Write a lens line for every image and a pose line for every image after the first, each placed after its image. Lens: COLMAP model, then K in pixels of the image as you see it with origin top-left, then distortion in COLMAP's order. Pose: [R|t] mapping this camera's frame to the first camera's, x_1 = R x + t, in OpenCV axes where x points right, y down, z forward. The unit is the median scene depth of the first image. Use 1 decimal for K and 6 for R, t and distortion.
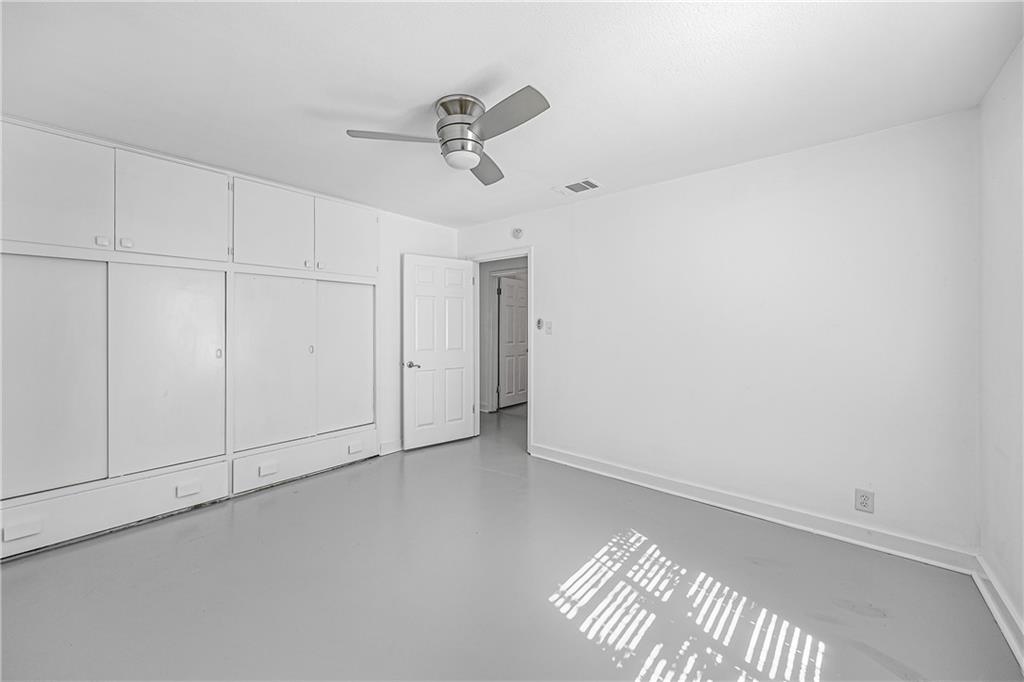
lens RADIAL K [[401.6, 0, 513.9], [0, 401.6, 332.6], [0, 0, 1]] dist [0.002160, -0.000080]
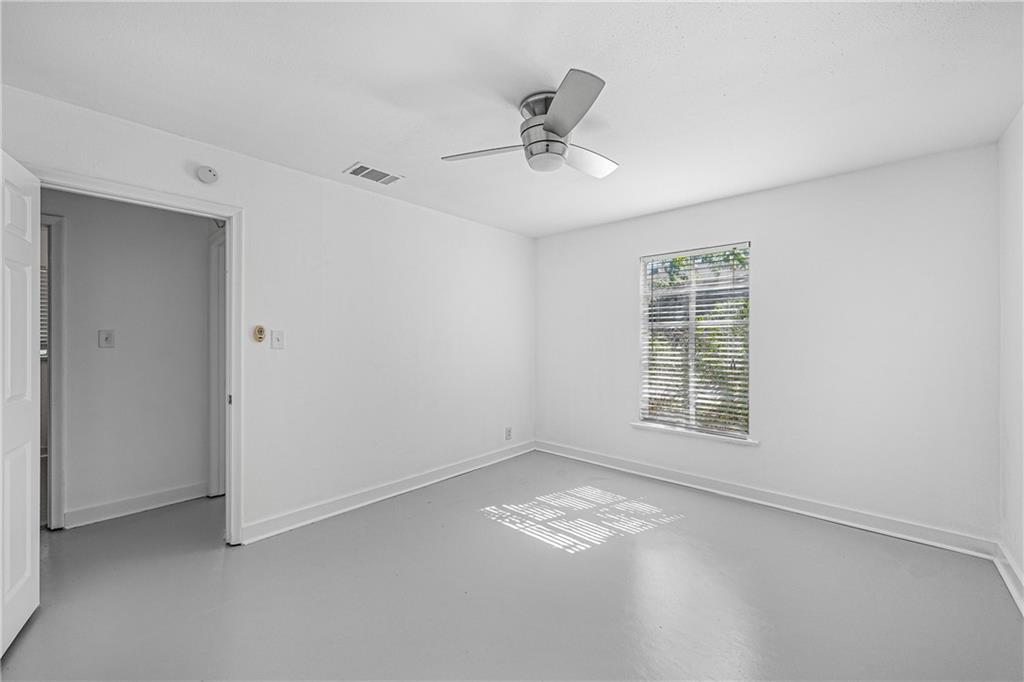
lens RADIAL K [[401.6, 0, 512.2], [0, 401.6, 340.4], [0, 0, 1]] dist [0.002160, -0.000080]
pose [[0.006513, 0.003122, 0.999974, -1.024612], [0.016305, 0.999862, -0.003228, -0.003302], [-0.999846, 0.016326, 0.006461, 1.020347]]
